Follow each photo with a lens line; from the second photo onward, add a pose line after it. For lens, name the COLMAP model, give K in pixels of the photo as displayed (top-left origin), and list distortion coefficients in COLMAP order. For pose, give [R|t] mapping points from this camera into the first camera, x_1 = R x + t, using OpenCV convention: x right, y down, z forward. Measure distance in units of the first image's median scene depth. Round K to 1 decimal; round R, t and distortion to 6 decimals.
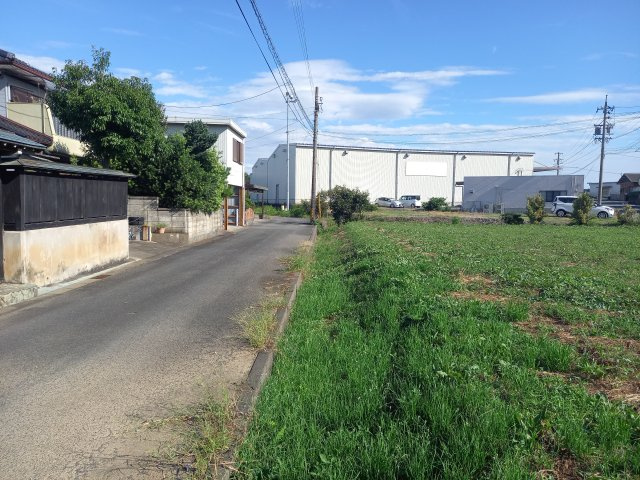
lens RADIAL K [[468.0, 0, 321.7], [0, 468.0, 241.4], [0, 0, 1]] dist [0.045810, -0.044042]
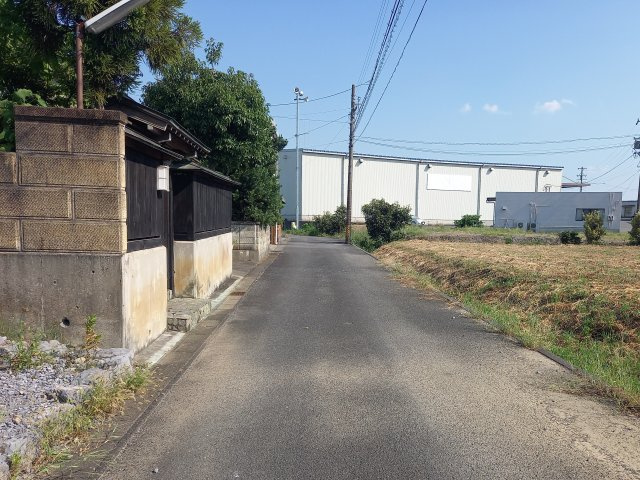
lens RADIAL K [[554.2, 0, 377.8], [0, 554.2, 267.5], [0, 0, 1]] dist [0.095519, -0.021814]
pose [[0.988581, -0.003399, 0.150653, -0.119221], [0.003264, 0.999994, 0.001141, 0.007979], [-0.150656, -0.000636, 0.988586, -0.035126]]
